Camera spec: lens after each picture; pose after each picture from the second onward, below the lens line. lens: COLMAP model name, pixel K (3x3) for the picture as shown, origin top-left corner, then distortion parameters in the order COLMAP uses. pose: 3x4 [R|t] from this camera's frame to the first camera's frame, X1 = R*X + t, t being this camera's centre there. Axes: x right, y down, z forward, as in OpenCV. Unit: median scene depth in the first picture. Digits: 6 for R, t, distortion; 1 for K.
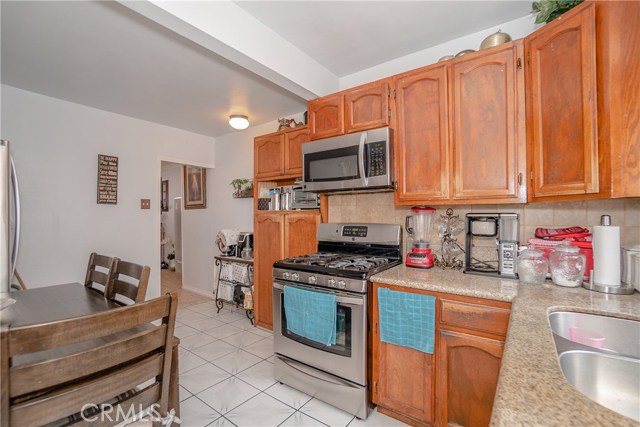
lens RADIAL K [[288.2, 0, 320.8], [0, 288.2, 214.8], [0, 0, 1]] dist [-0.033703, 0.009353]
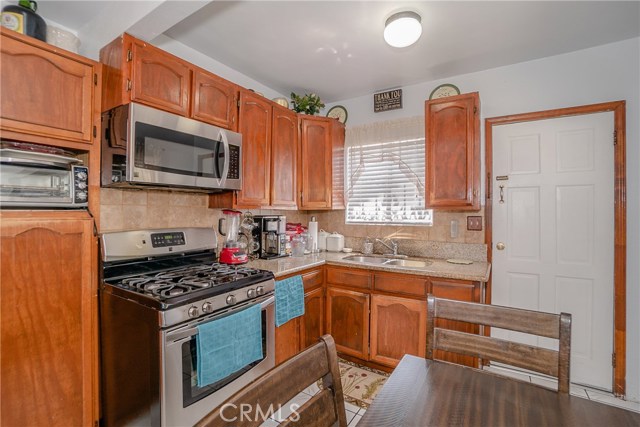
lens RADIAL K [[288.2, 0, 320.6], [0, 288.2, 213.1], [0, 0, 1]] dist [-0.033703, 0.009353]
pose [[-0.050874, 0.006272, 0.998685, -0.692936], [0.001845, 0.999979, -0.006186, -0.008801], [-0.998703, 0.001528, -0.050885, 0.639080]]
